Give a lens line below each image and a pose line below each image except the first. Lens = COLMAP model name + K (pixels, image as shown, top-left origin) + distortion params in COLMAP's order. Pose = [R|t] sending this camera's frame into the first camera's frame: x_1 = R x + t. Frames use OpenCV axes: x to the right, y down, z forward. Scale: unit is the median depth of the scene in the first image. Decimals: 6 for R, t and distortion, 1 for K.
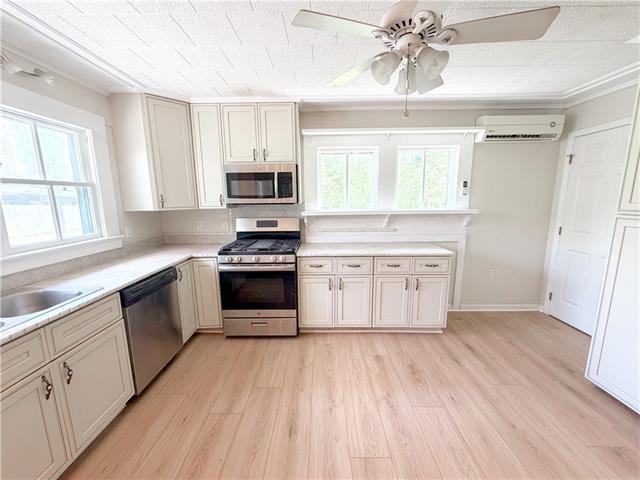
lens RADIAL K [[255.0, 0, 320.0], [0, 255.0, 240.0], [0, 0, 1]] dist [0.001067, 0.000060]
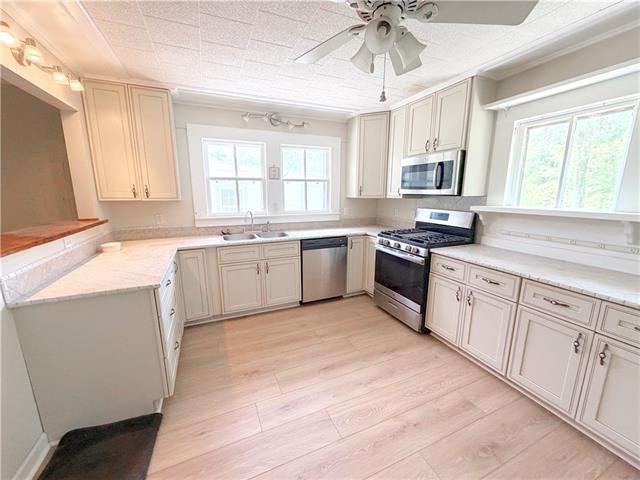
lens RADIAL K [[255.0, 0, 320.0], [0, 255.0, 240.0], [0, 0, 1]] dist [0.001067, 0.000060]
pose [[0.413655, 0.183768, -0.891694, 0.564746], [-0.153225, 0.979499, 0.130782, -0.037883], [0.897447, 0.082531, 0.433333, 0.220201]]
